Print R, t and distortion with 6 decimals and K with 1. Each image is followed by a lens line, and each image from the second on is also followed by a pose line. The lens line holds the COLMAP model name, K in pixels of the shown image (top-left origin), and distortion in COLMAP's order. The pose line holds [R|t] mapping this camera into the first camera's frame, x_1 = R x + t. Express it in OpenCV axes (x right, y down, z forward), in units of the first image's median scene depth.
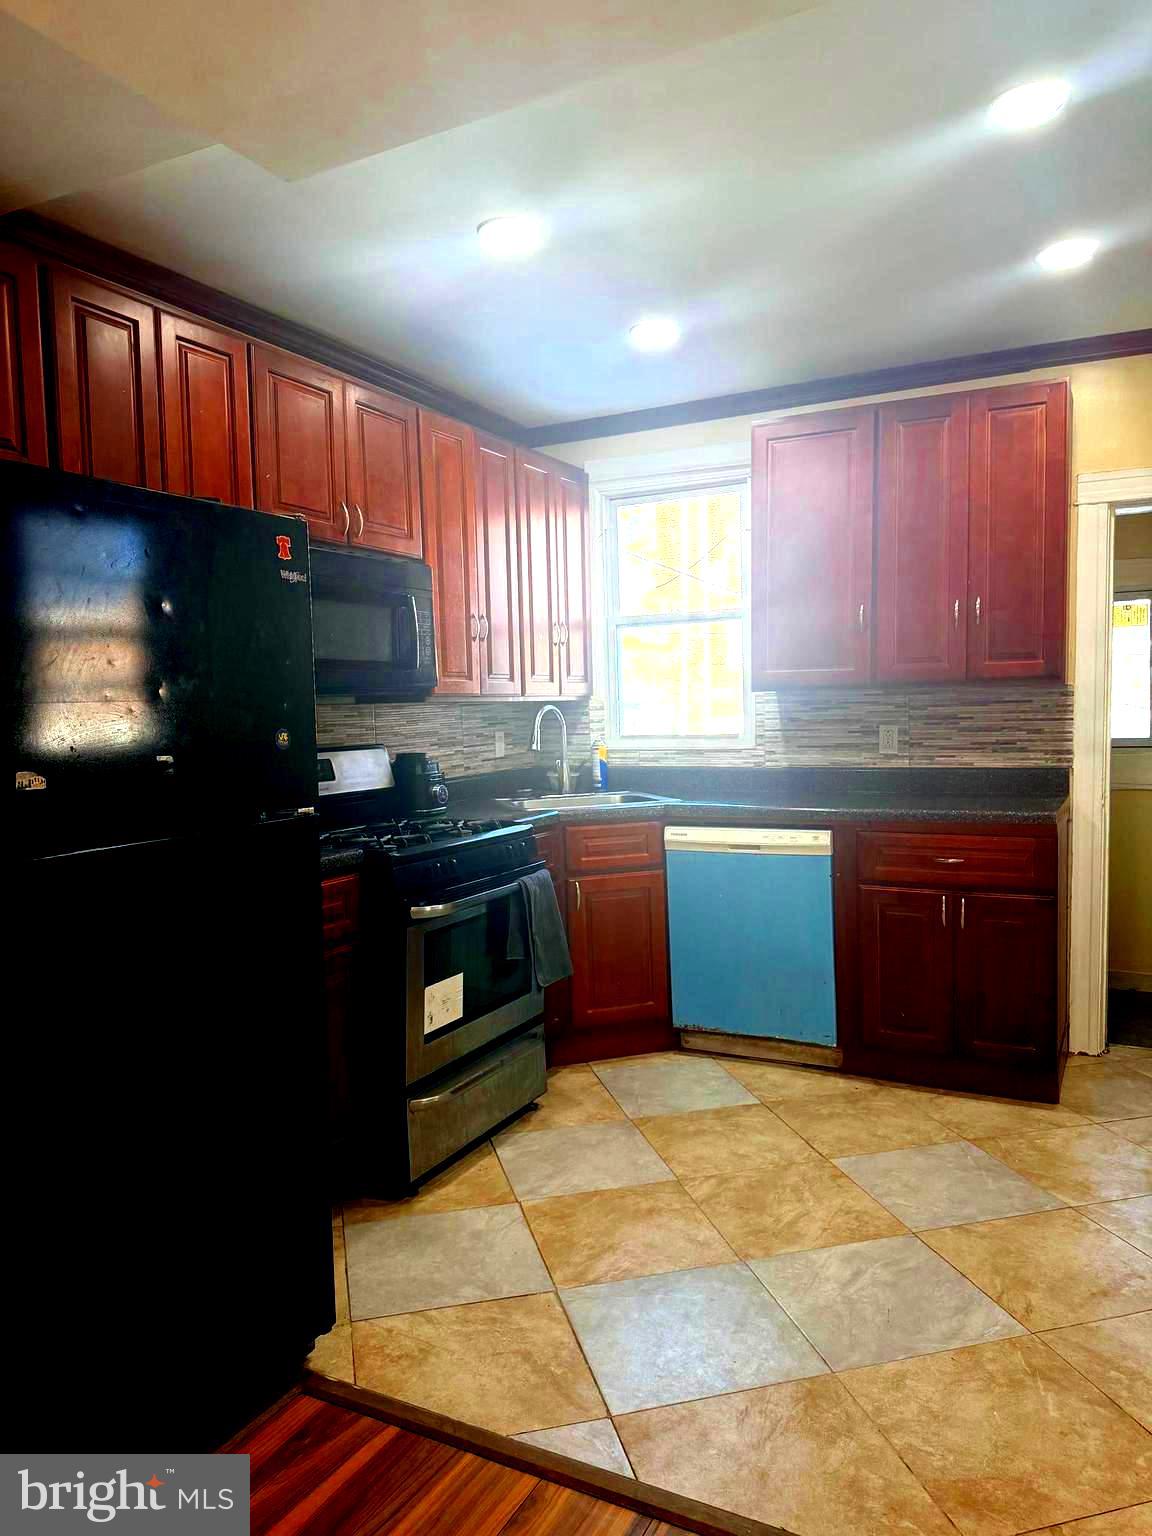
lens RADIAL K [[1070.9, 0, 578.0], [0, 1070.9, 772.5], [0, 0, 1]] dist [0.125725, -0.210546]
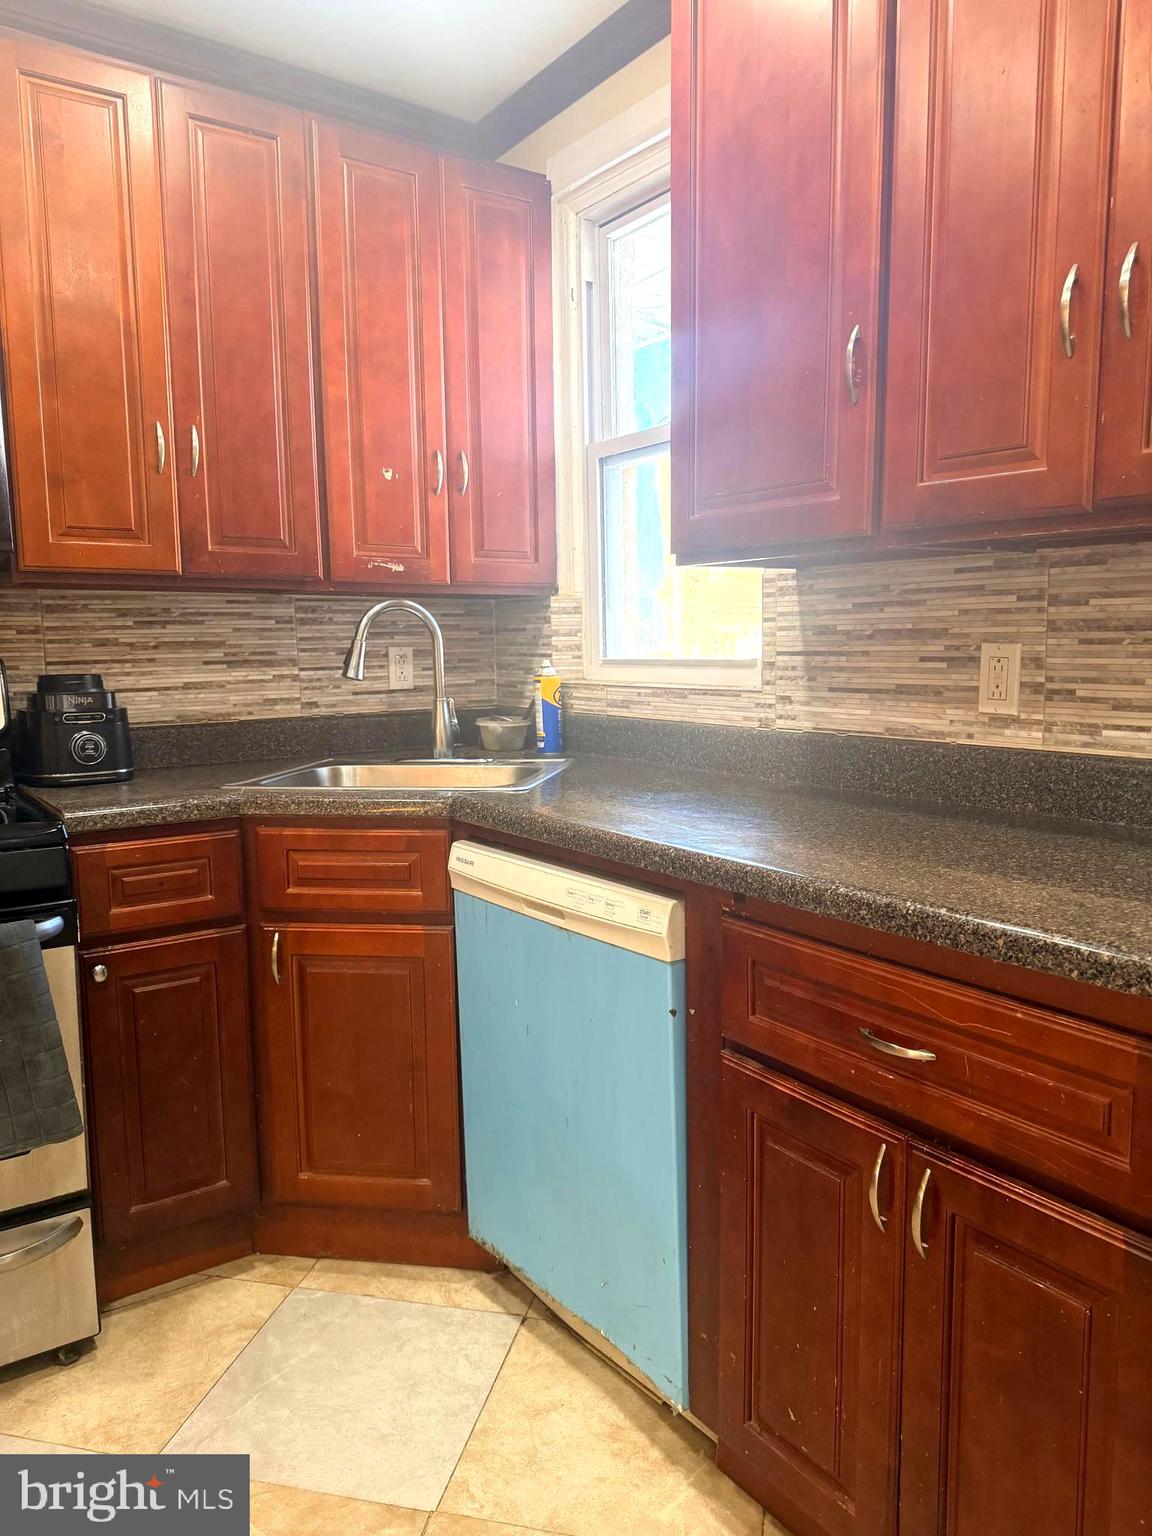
lens RADIAL K [[1070.9, 0, 578.0], [0, 1070.9, 772.5], [0, 0, 1]] dist [0.125725, -0.210546]
pose [[0.887010, 0.072158, -0.456078, 0.372528], [-0.041749, 0.996202, 0.076416, -0.022246], [0.459860, -0.048741, 0.886653, 0.617687]]
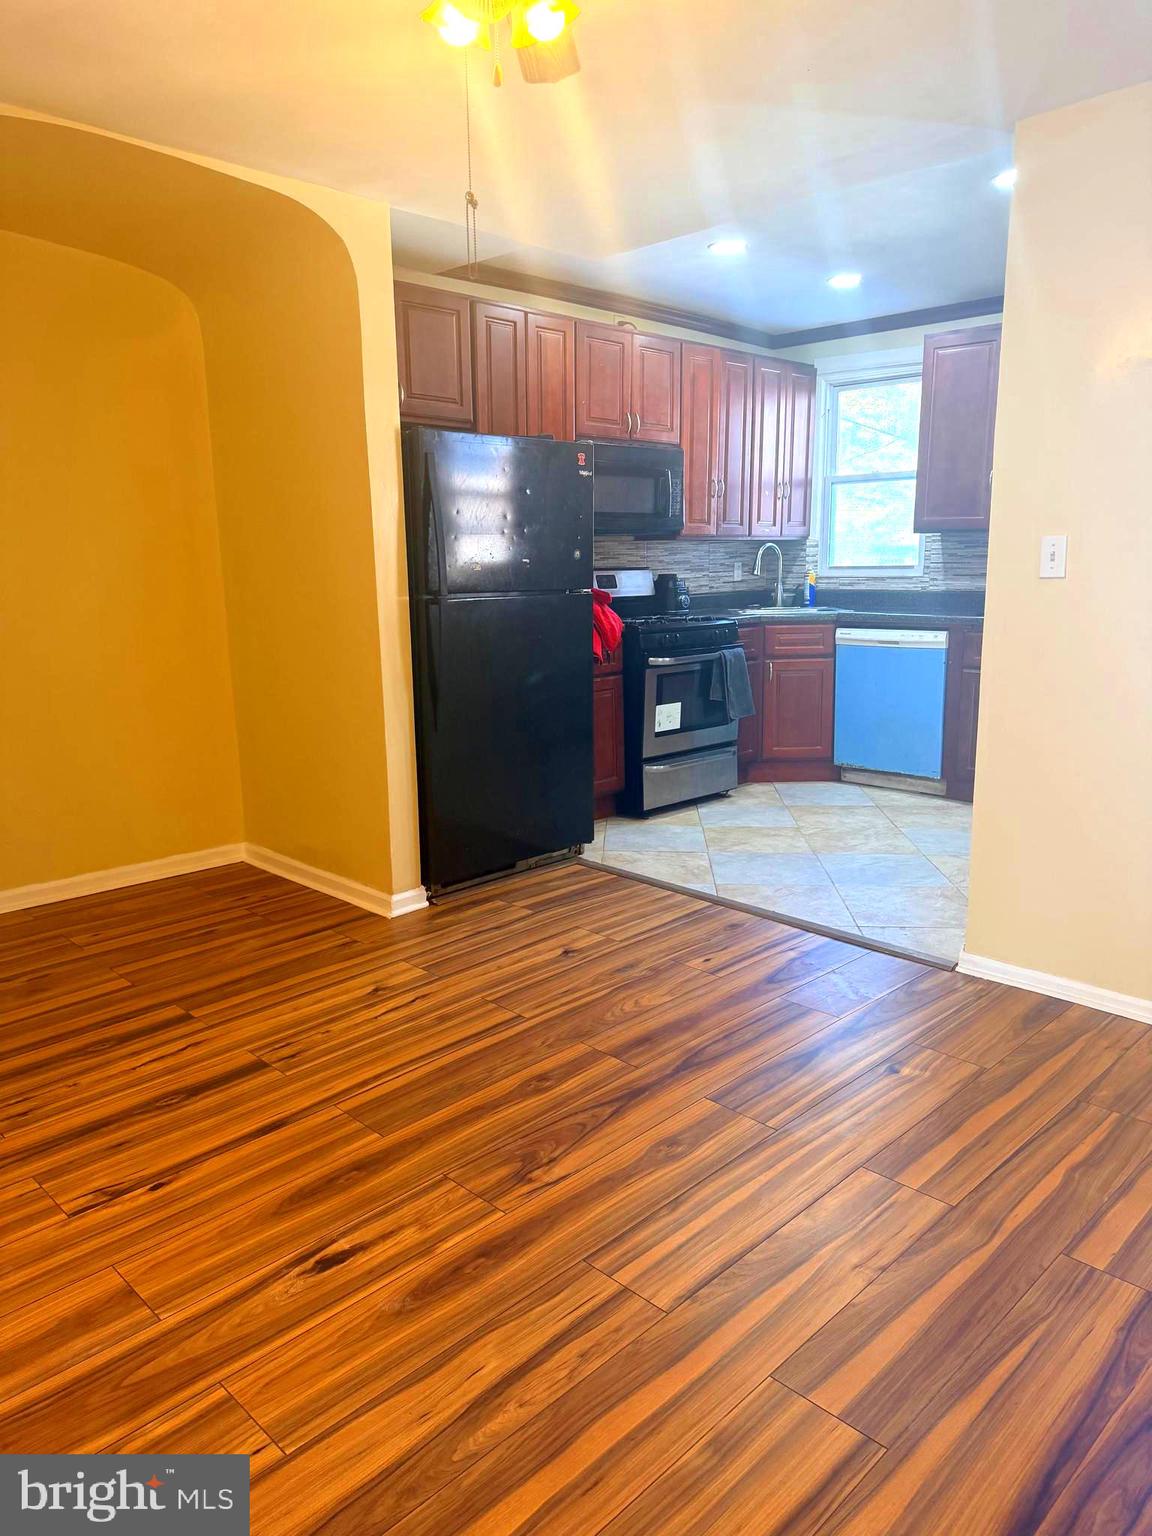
lens RADIAL K [[1065.7, 0, 566.6], [0, 1065.7, 766.7], [0, 0, 1]] dist [0.119738, -0.196092]
pose [[0.951378, 0.074248, -0.298942, 0.190989], [-0.032901, 0.989457, 0.141043, 0.044884], [0.306263, -0.124350, 0.943790, -0.540832]]
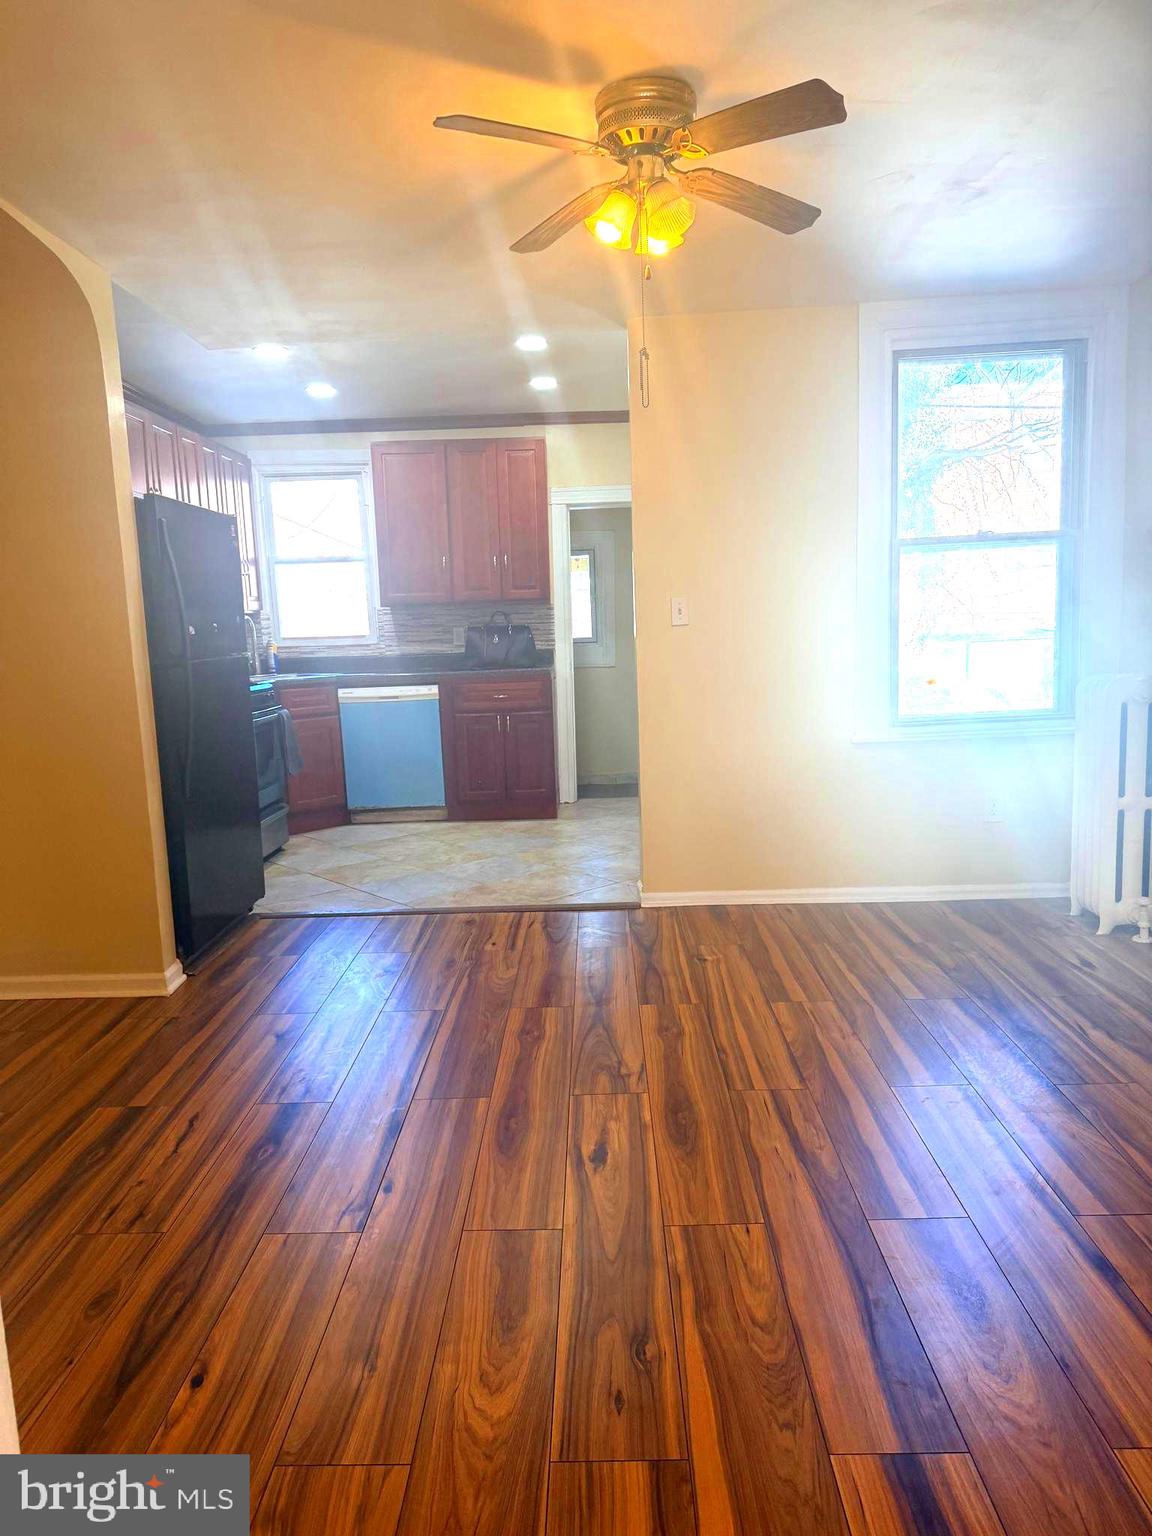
lens RADIAL K [[1072.3, 0, 571.3], [0, 1072.3, 774.4], [0, 0, 1]] dist [0.117163, -0.165068]
pose [[0.896731, -0.069046, 0.437158, -0.346898], [0.041616, 0.996534, 0.072030, 0.080610], [-0.440616, -0.046399, 0.896496, -0.683886]]
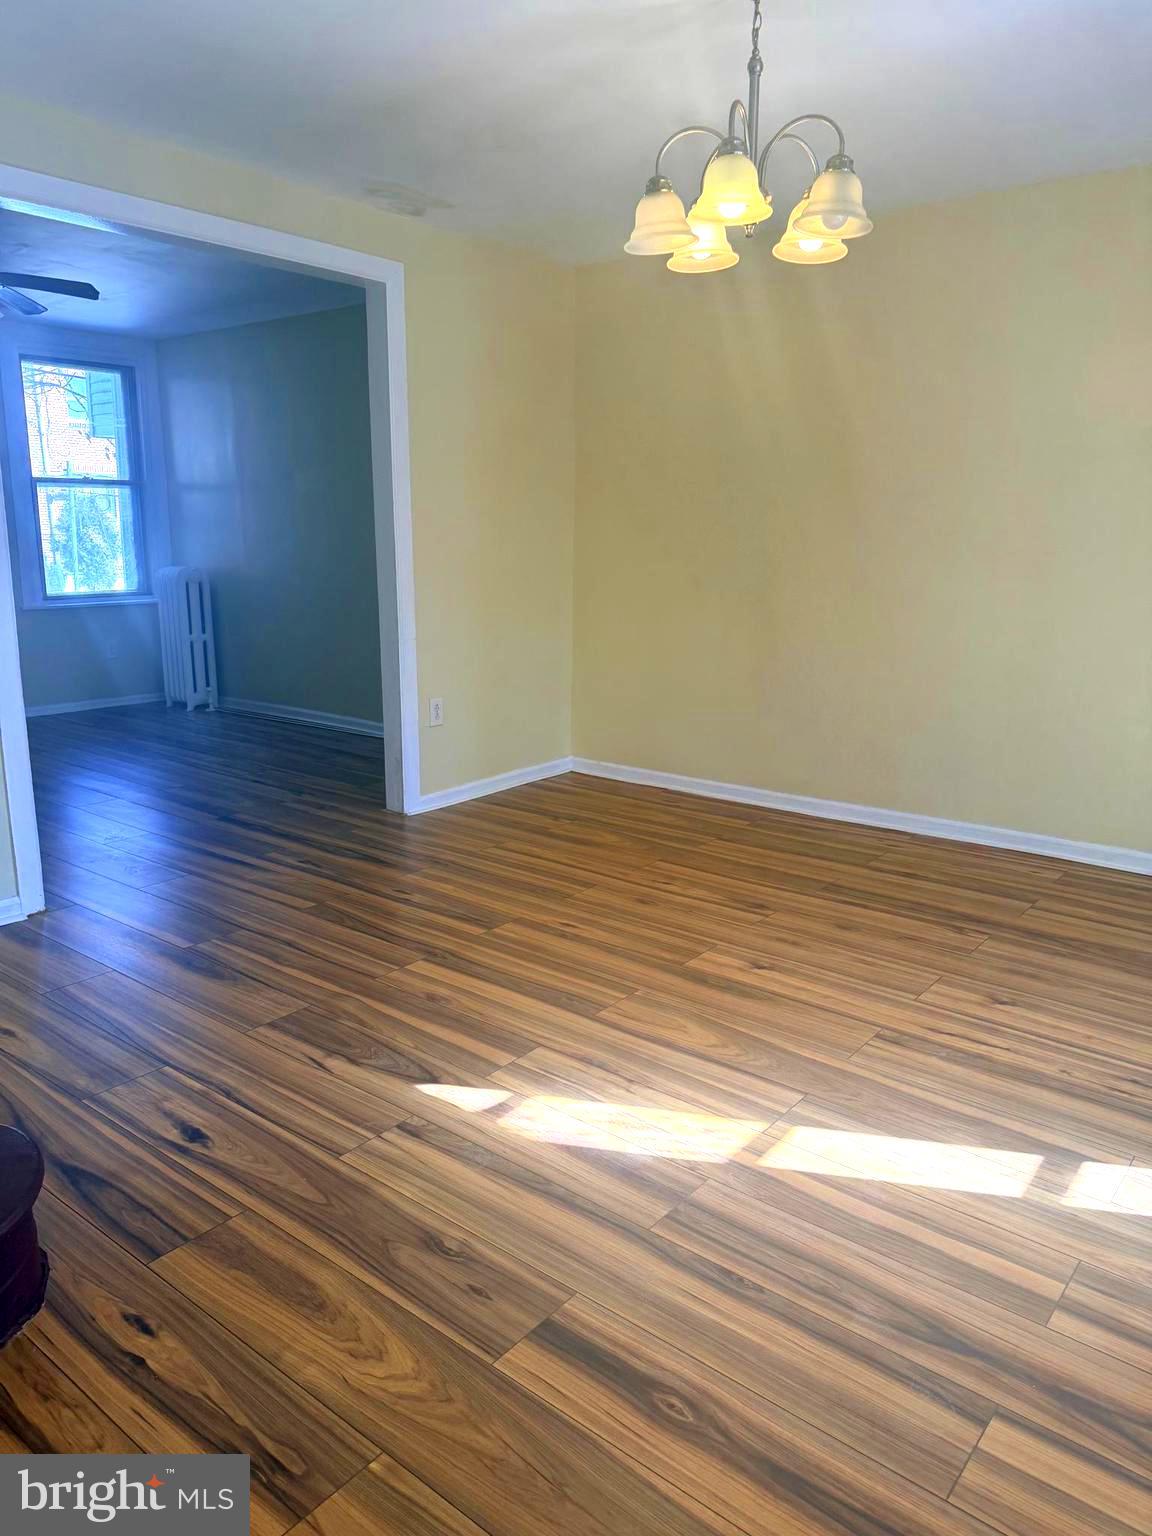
lens RADIAL K [[1065.7, 0, 566.6], [0, 1065.7, 766.7], [0, 0, 1]] dist [0.119738, -0.196092]
pose [[0.200241, -0.183378, 0.962432, -1.151083], [0.049015, 0.982973, 0.177094, 0.124814], [-0.978520, 0.011712, 0.205820, -1.009818]]
